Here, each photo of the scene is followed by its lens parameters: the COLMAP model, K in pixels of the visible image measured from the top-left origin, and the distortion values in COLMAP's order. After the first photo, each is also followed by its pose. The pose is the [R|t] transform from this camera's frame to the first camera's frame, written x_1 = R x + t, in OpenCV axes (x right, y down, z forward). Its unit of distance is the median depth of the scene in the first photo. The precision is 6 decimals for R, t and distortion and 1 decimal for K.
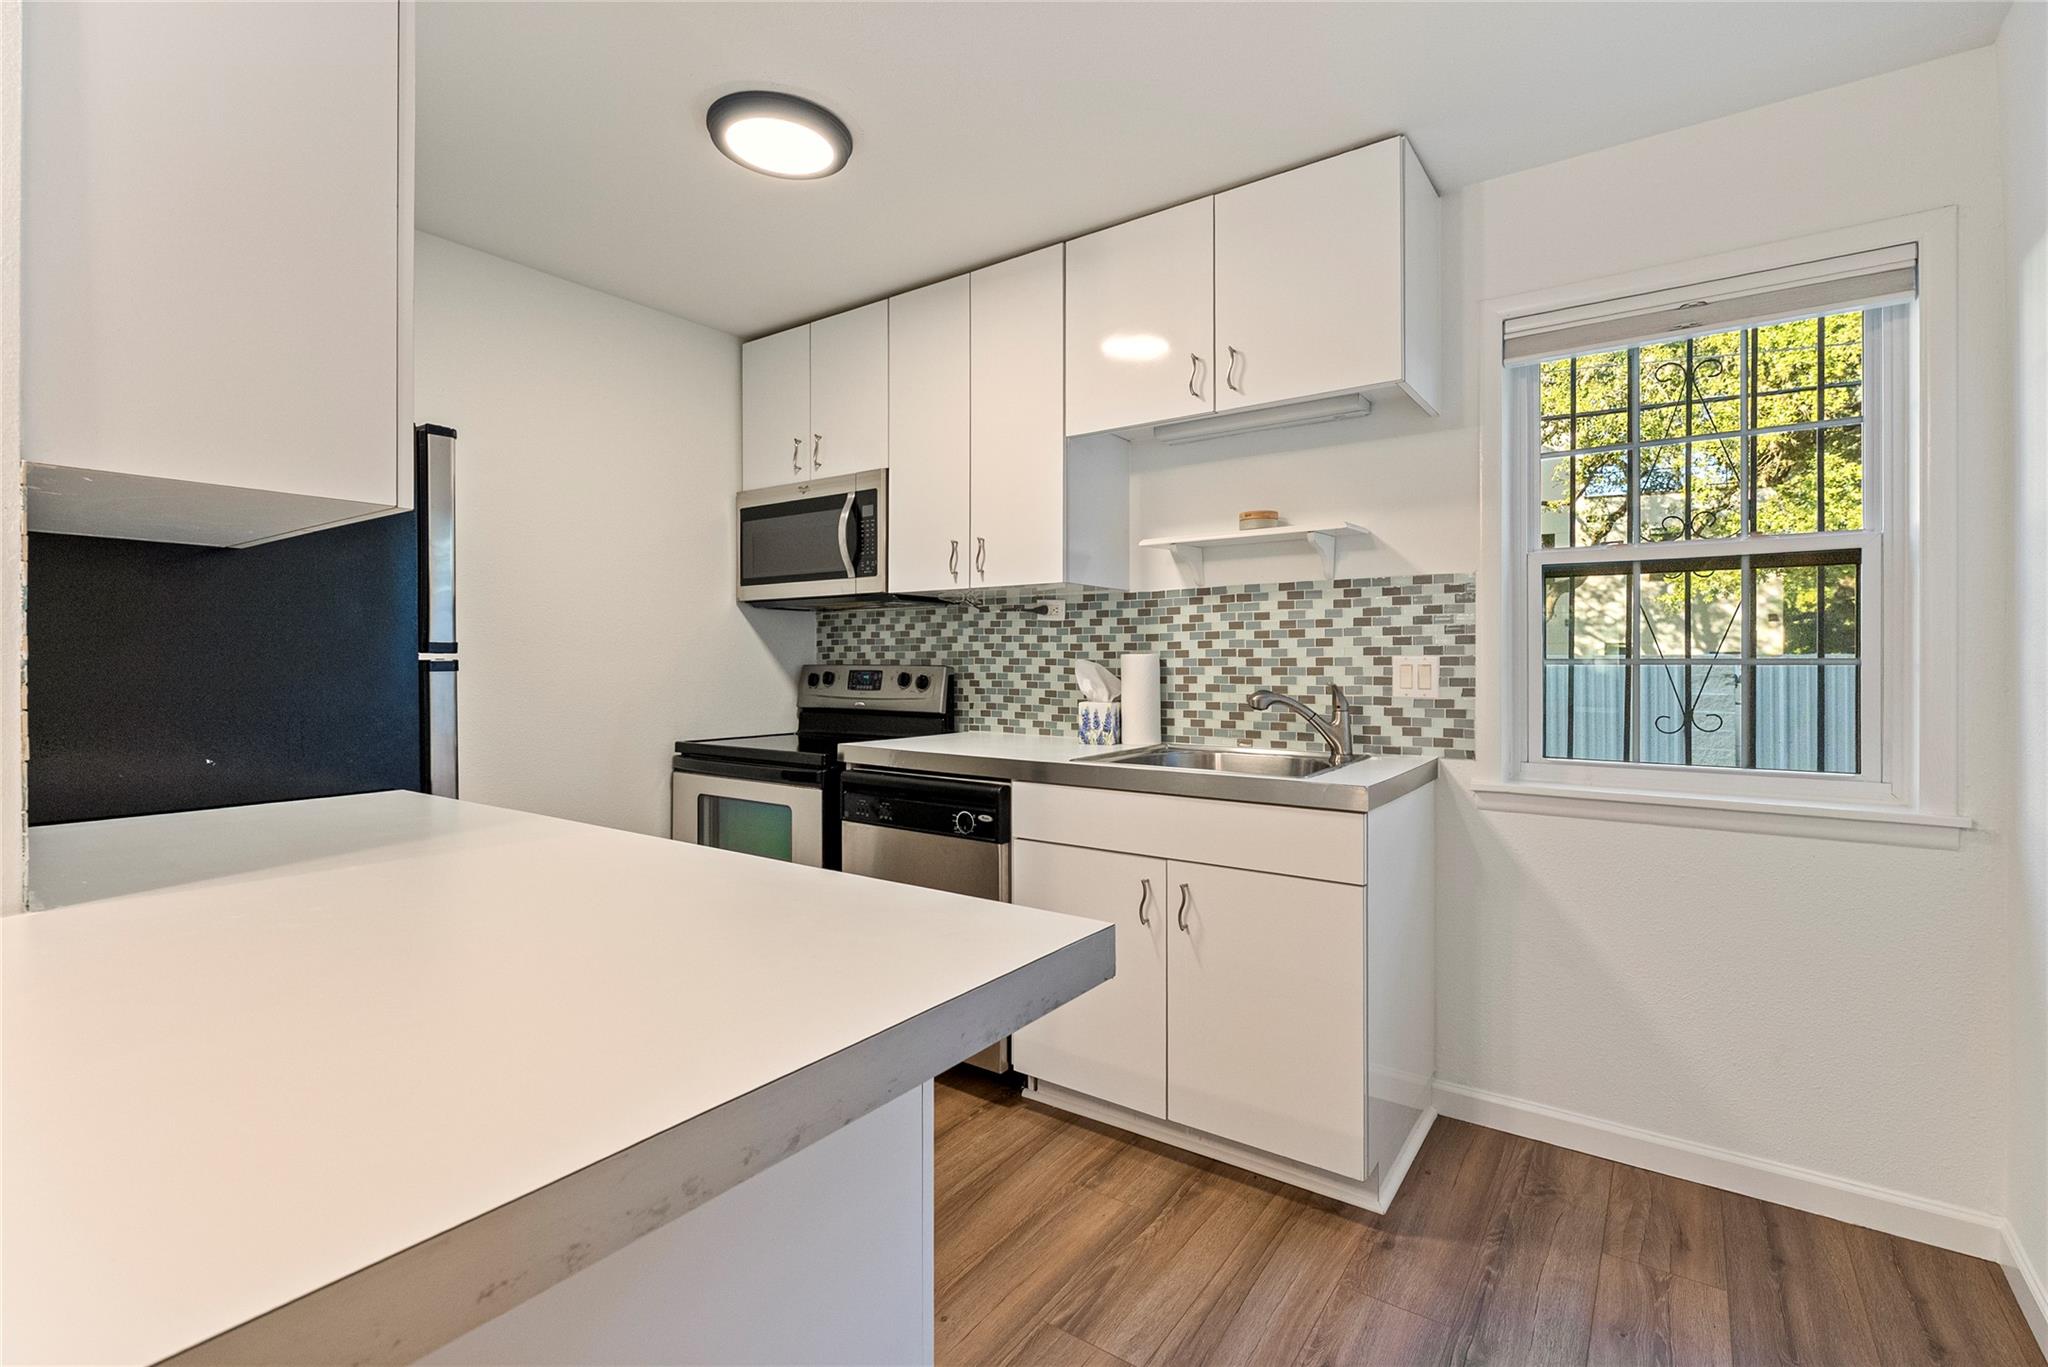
lens RADIAL K [[920.1, 0, 1029.0], [0, 920.1, 664.4], [0, 0, 1]] dist [0.003403, 0.000916]
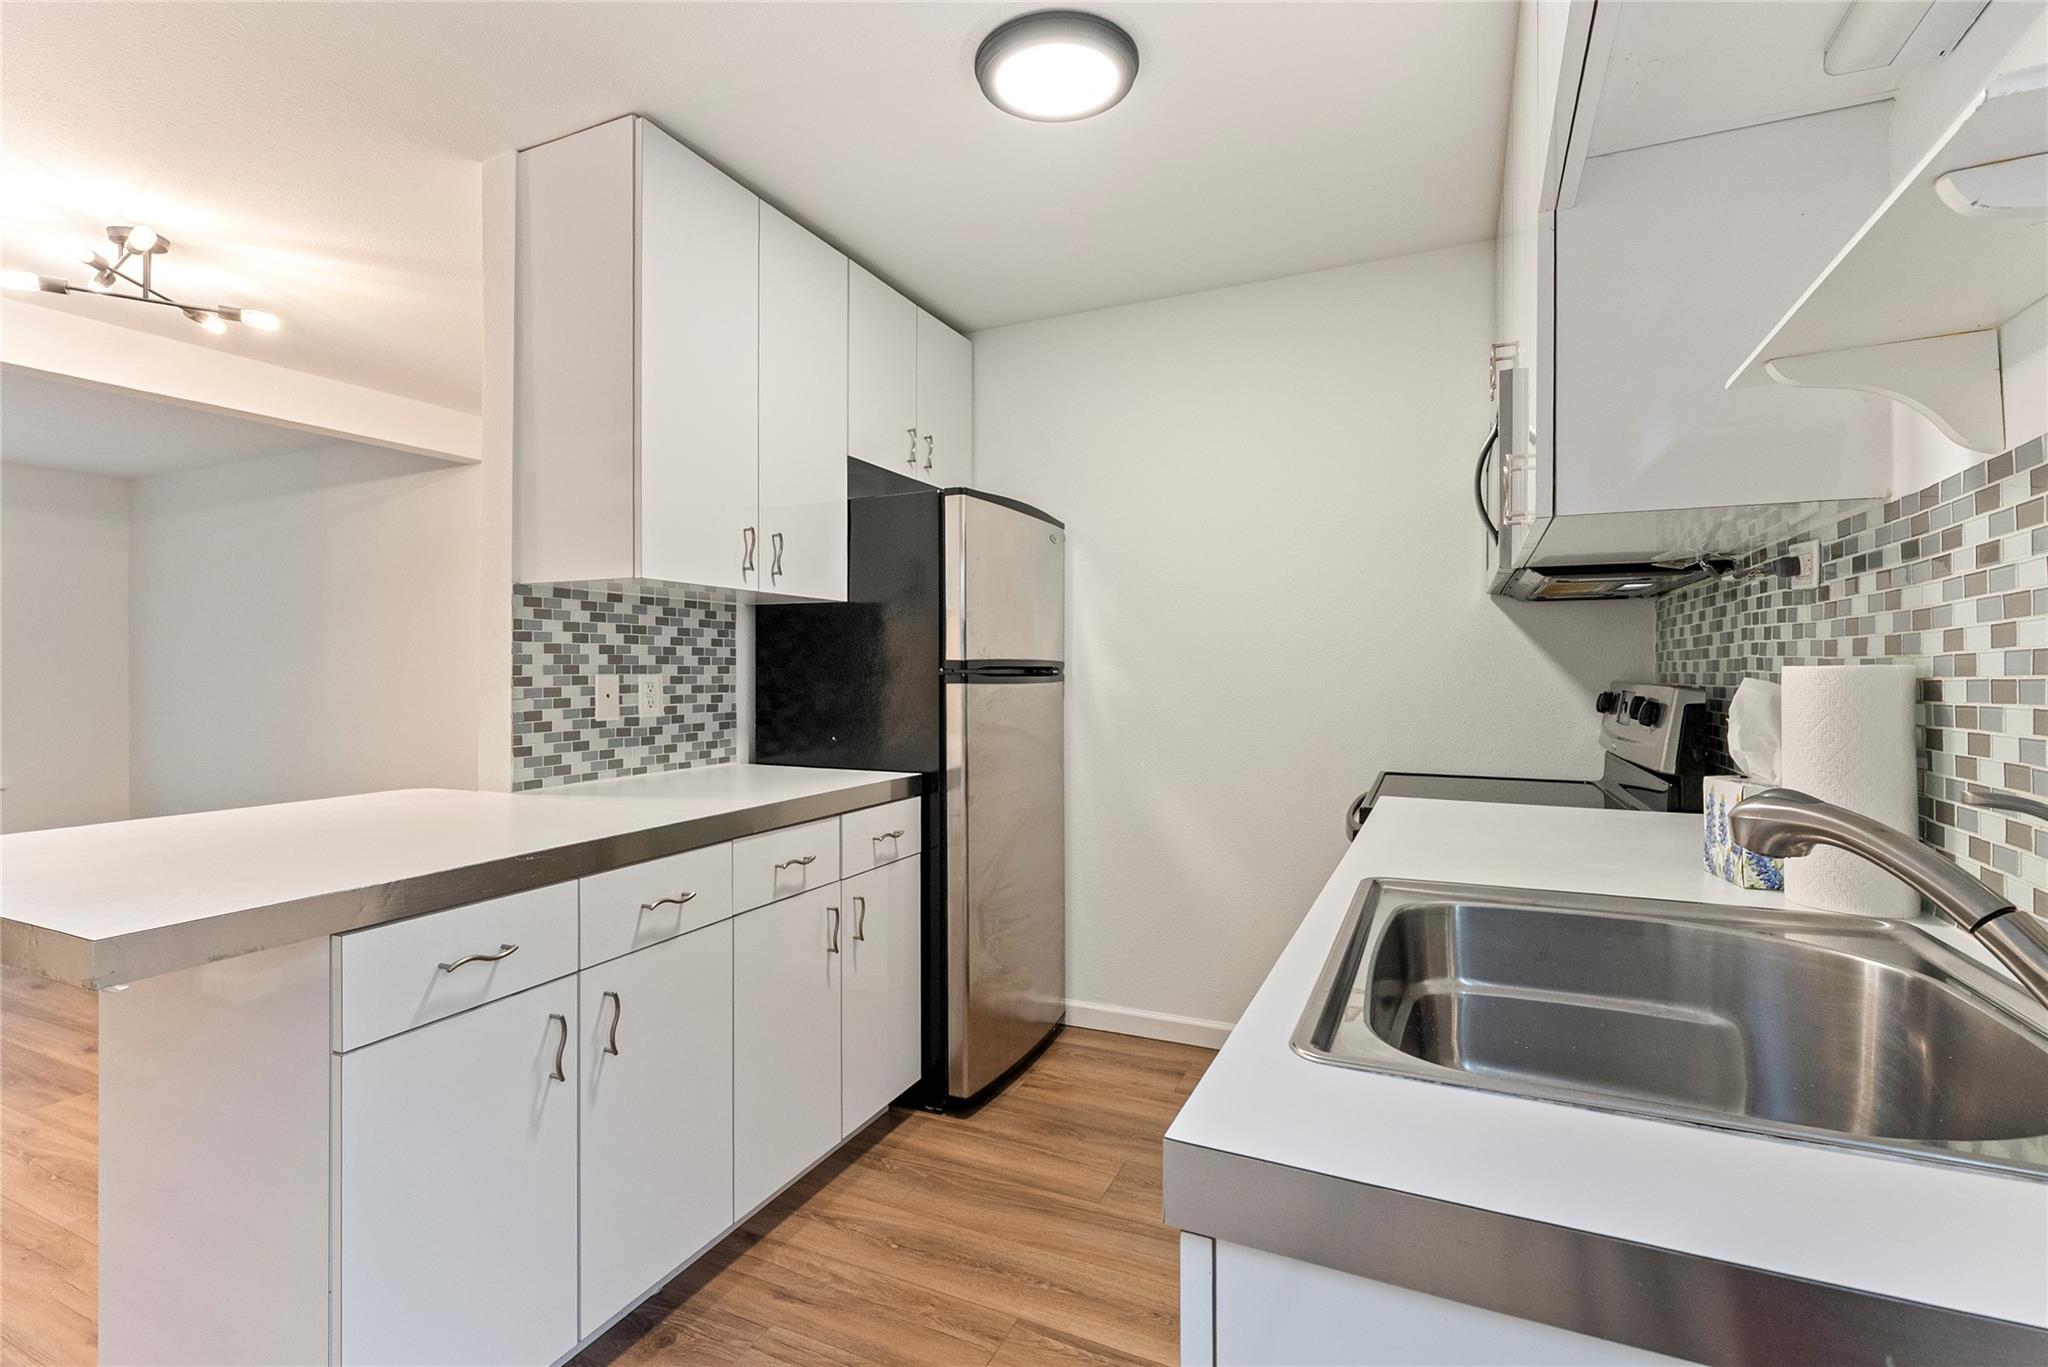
lens RADIAL K [[920.1, 0, 1024.0], [0, 920.1, 675.3], [0, 0, 1]] dist [0.003403, 0.000916]
pose [[0.176103, 0.007457, -0.984344, 0.474772], [-0.006203, 0.999960, 0.006466, -0.008273], [0.984352, 0.004968, 0.176142, 0.661403]]
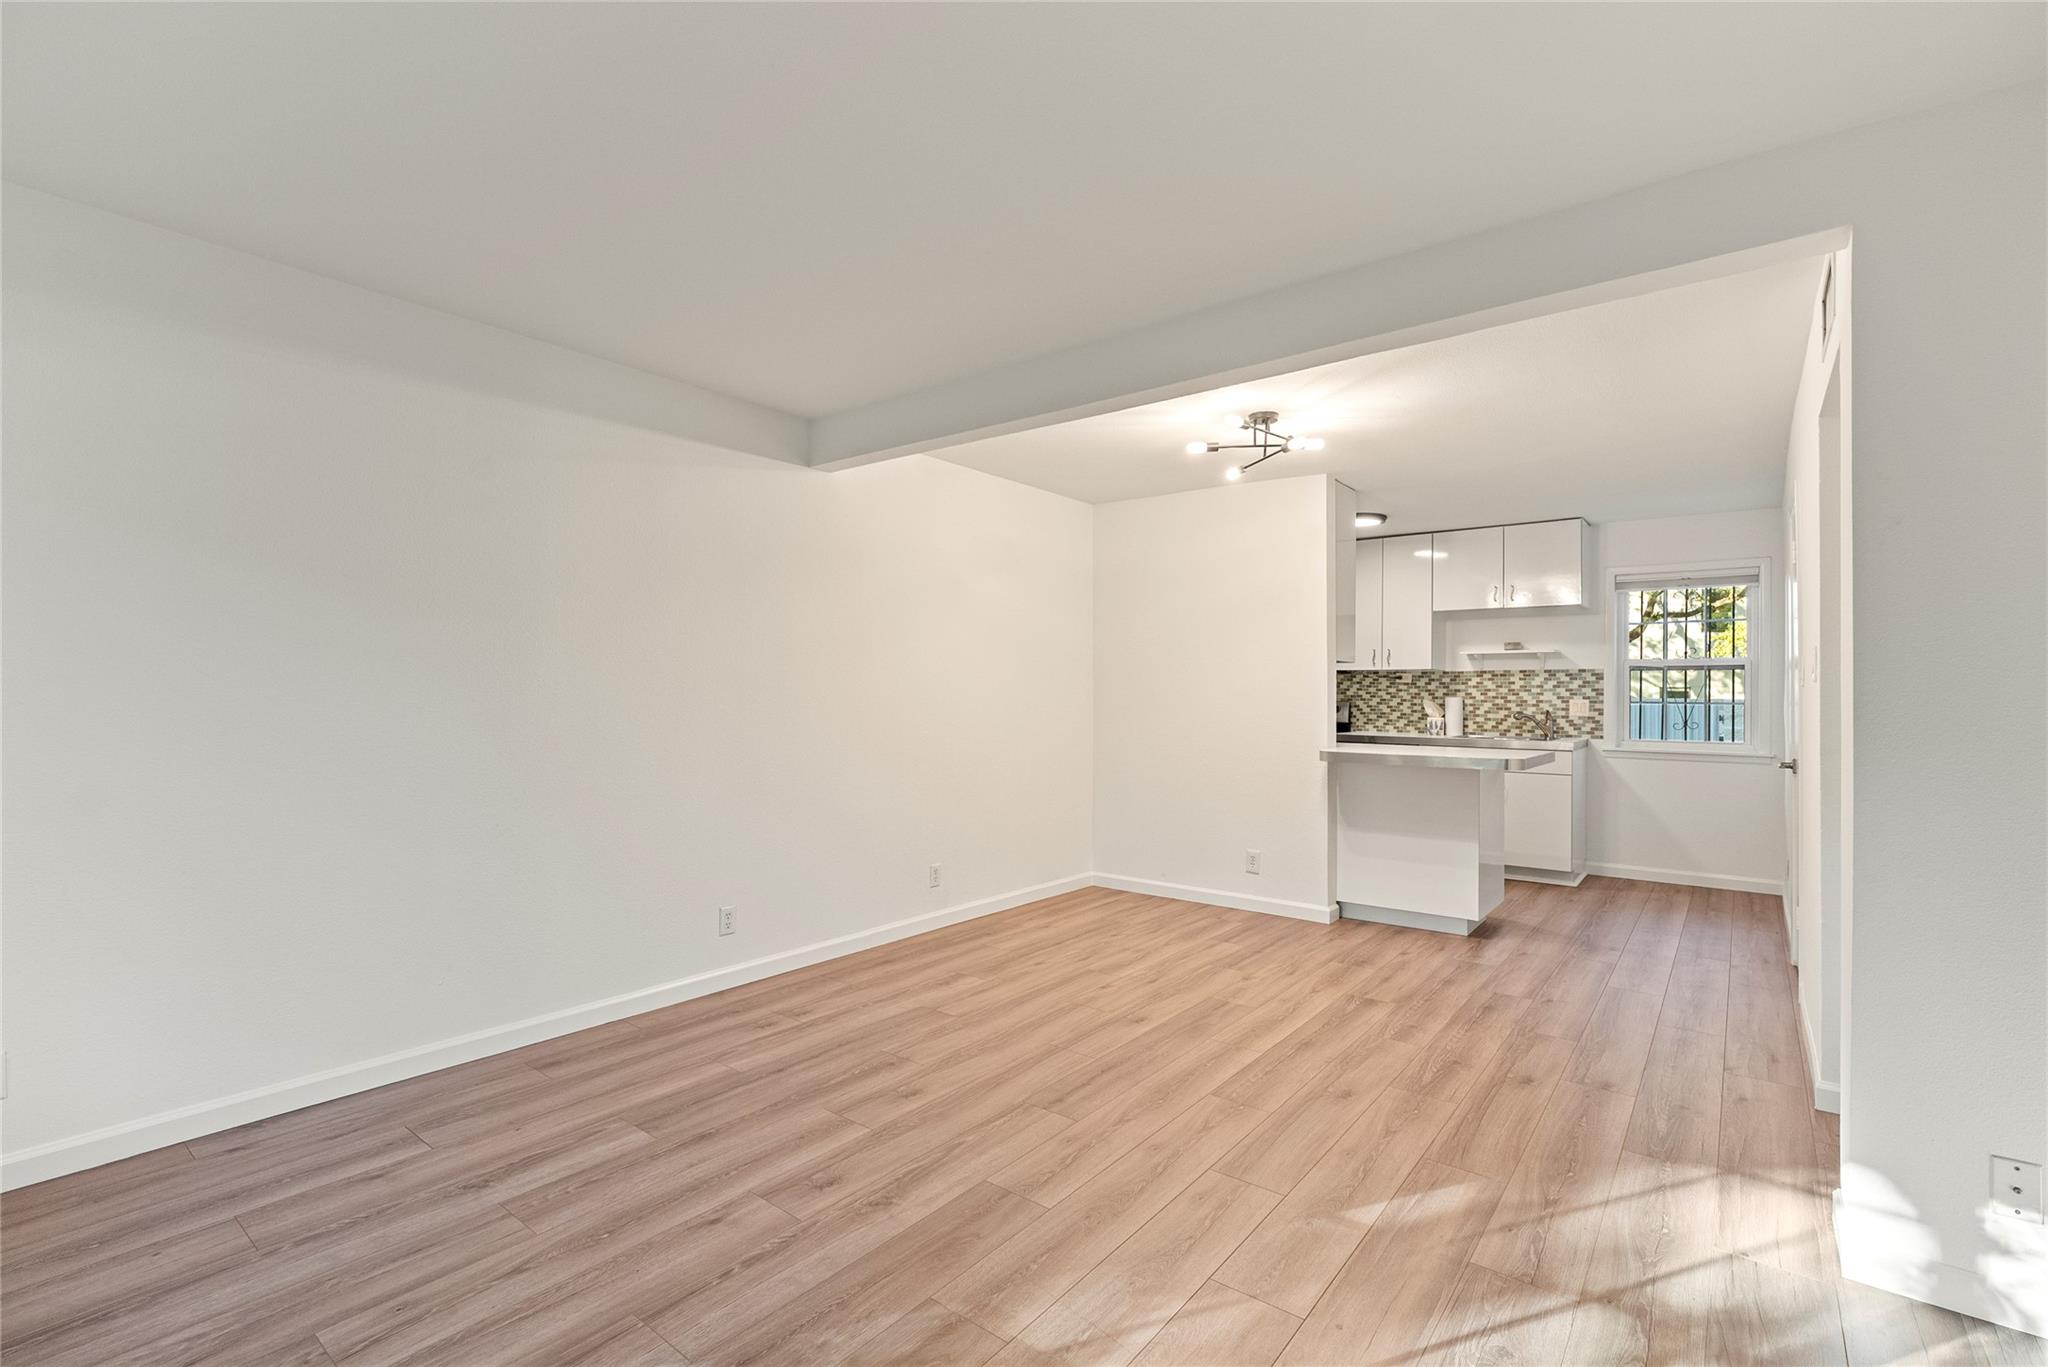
lens RADIAL K [[920.1, 0, 1018.4], [0, 920.1, 693.8], [0, 0, 1]] dist [0.003403, 0.000916]
pose [[0.998610, 0.009684, -0.051801, -0.976028], [-0.010080, 0.999922, -0.007376, 0.008669], [0.051725, 0.007888, 0.998630, -1.599907]]
